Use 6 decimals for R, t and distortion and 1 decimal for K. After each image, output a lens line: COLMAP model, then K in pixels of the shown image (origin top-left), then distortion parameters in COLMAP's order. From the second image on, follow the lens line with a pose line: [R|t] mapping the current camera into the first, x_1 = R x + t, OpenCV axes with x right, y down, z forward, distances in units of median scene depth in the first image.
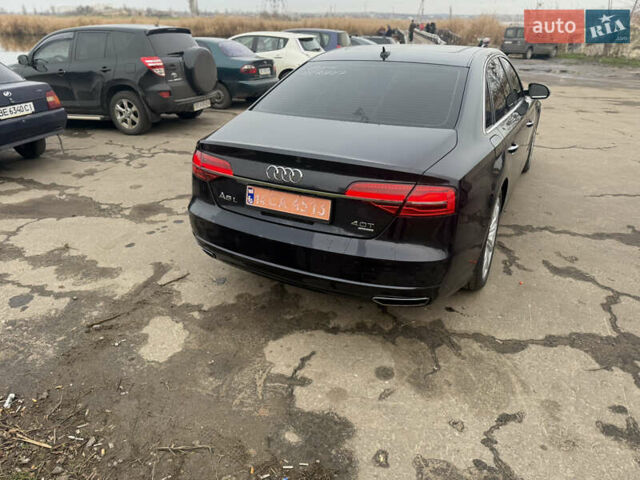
lens RADIAL K [[452.5, 0, 321.3], [0, 452.5, 231.5], [0, 0, 1]] dist [0.034505, -0.042659]
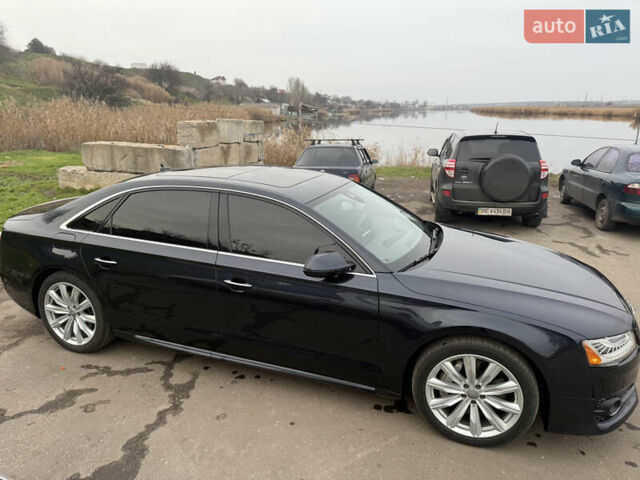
lens RADIAL K [[452.5, 0, 321.3], [0, 452.5, 231.5], [0, 0, 1]] dist [0.034505, -0.042659]
pose [[0.137225, 0.252939, -0.957701, 1.647309], [-0.411540, 0.894009, 0.177150, -0.710540], [0.901002, 0.369823, 0.226775, 1.290419]]
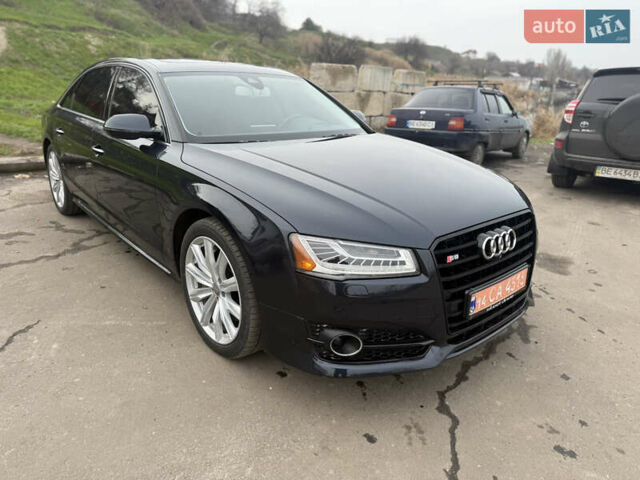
lens RADIAL K [[452.5, 0, 321.3], [0, 452.5, 231.5], [0, 0, 1]] dist [0.034505, -0.042659]
pose [[-0.366381, 0.278120, -0.887927, 1.472769], [-0.405144, 0.811387, 0.421318, -0.854854], [0.837629, 0.514102, -0.184599, 2.154325]]
